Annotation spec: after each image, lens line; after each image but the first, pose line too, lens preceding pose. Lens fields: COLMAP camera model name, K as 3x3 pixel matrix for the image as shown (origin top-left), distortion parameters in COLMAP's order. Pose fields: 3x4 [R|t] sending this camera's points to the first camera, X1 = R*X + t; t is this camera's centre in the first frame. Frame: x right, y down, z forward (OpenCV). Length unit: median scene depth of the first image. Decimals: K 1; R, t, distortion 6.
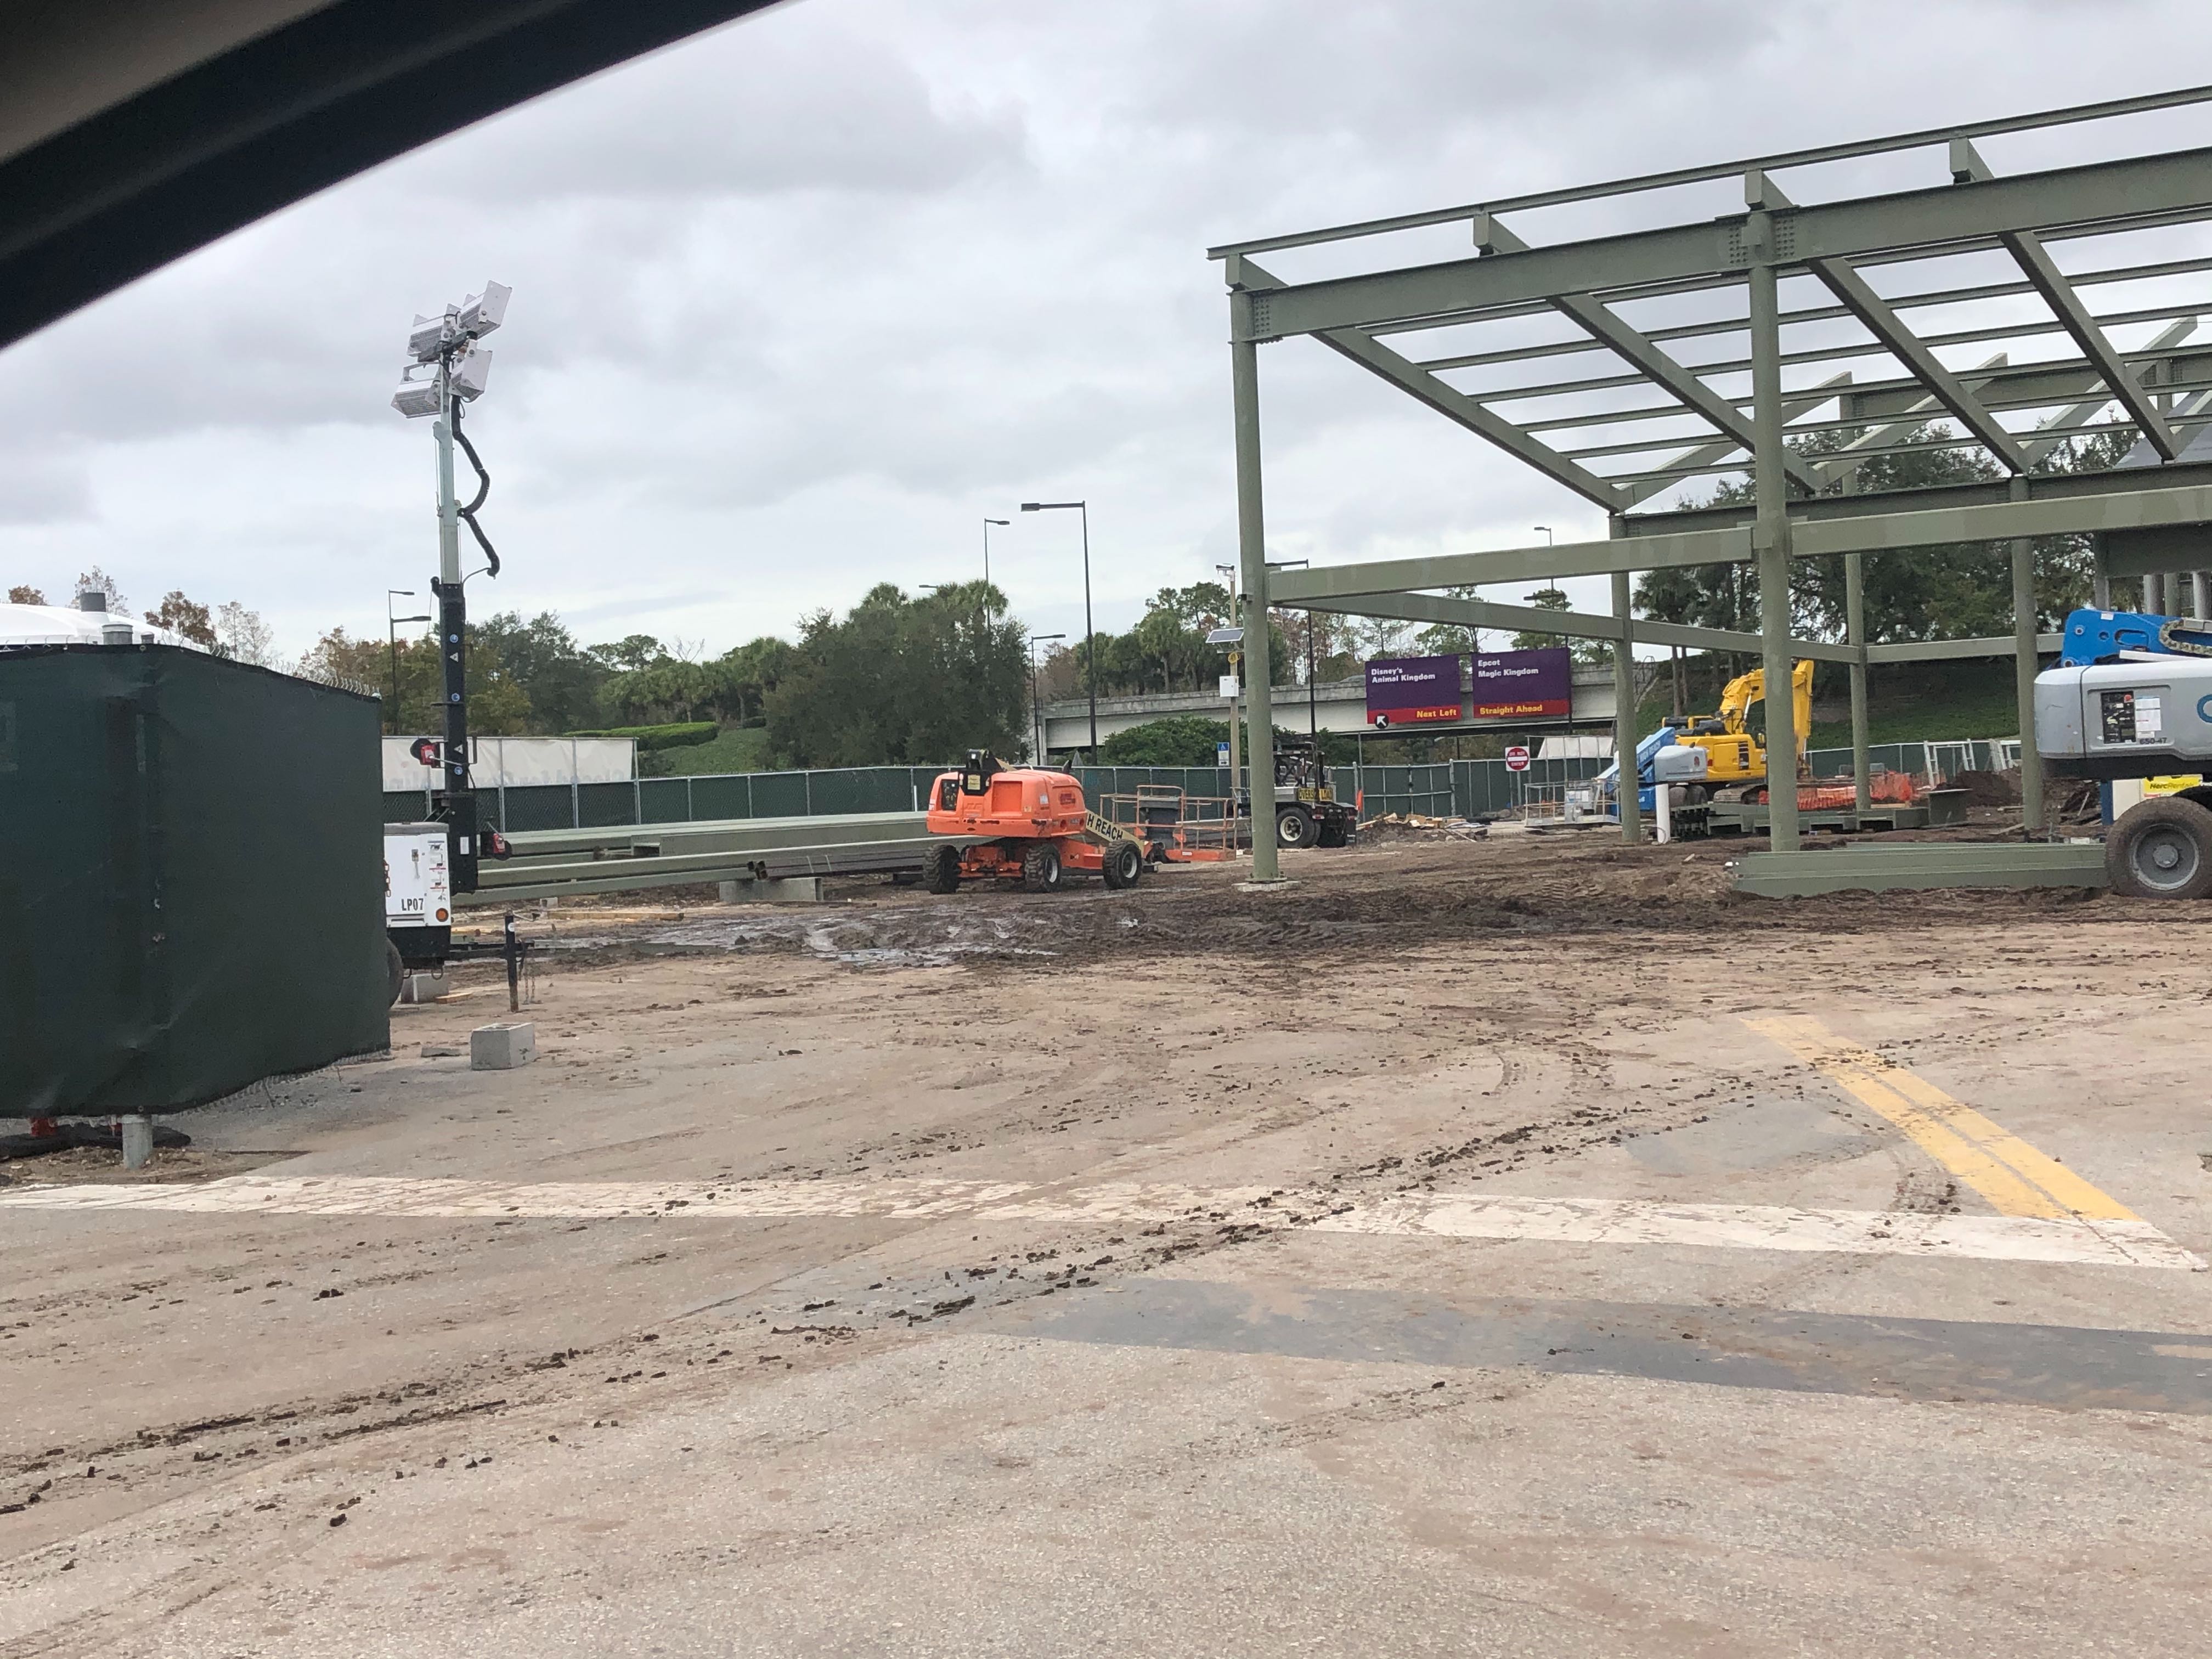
lens RADIAL K [[2587.0, 0, 1115.3], [0, 2587.0, 822.7], [0, 0, 1]] dist [0.022124, 0.000000]
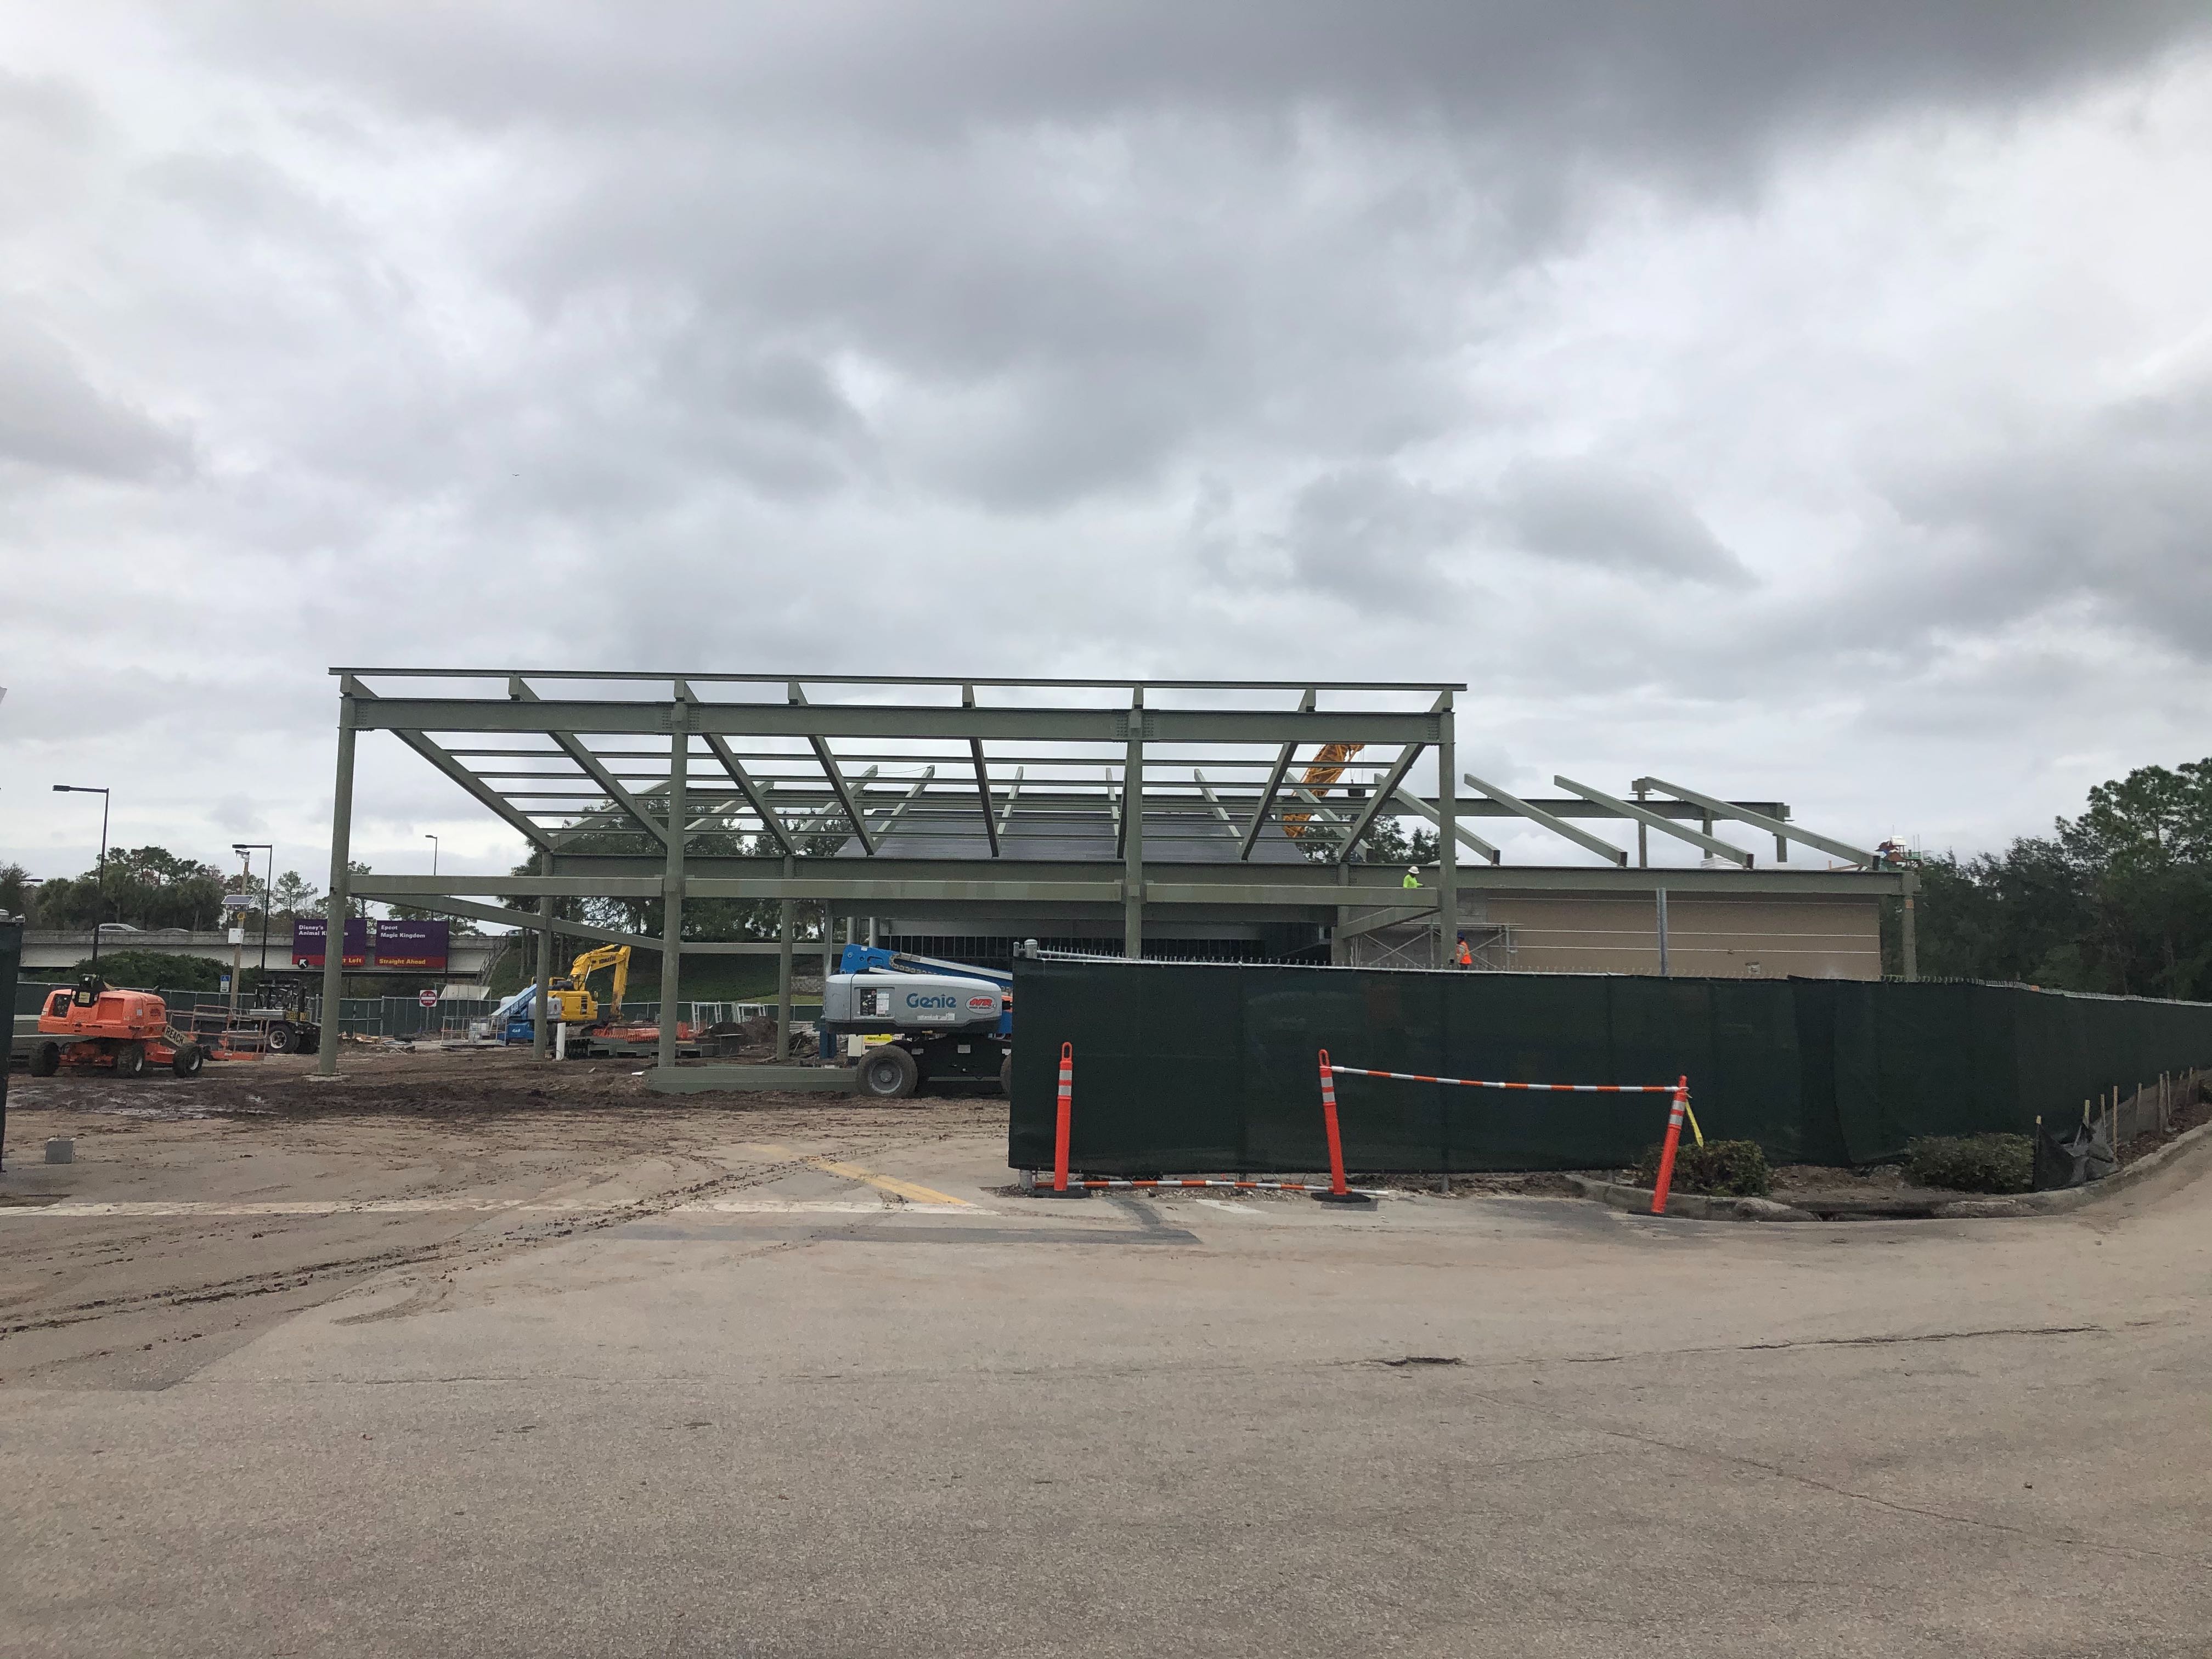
lens RADIAL K [[1871.0, 0, 1120.1], [0, 1871.0, 799.6], [0, 0, 1]] dist [0.013670, -0.038369]
pose [[0.845997, 0.111465, 0.521407, -0.120342], [-0.041270, 0.988660, -0.144391, 0.001884], [-0.531588, 0.100635, 0.841003, -0.173666]]
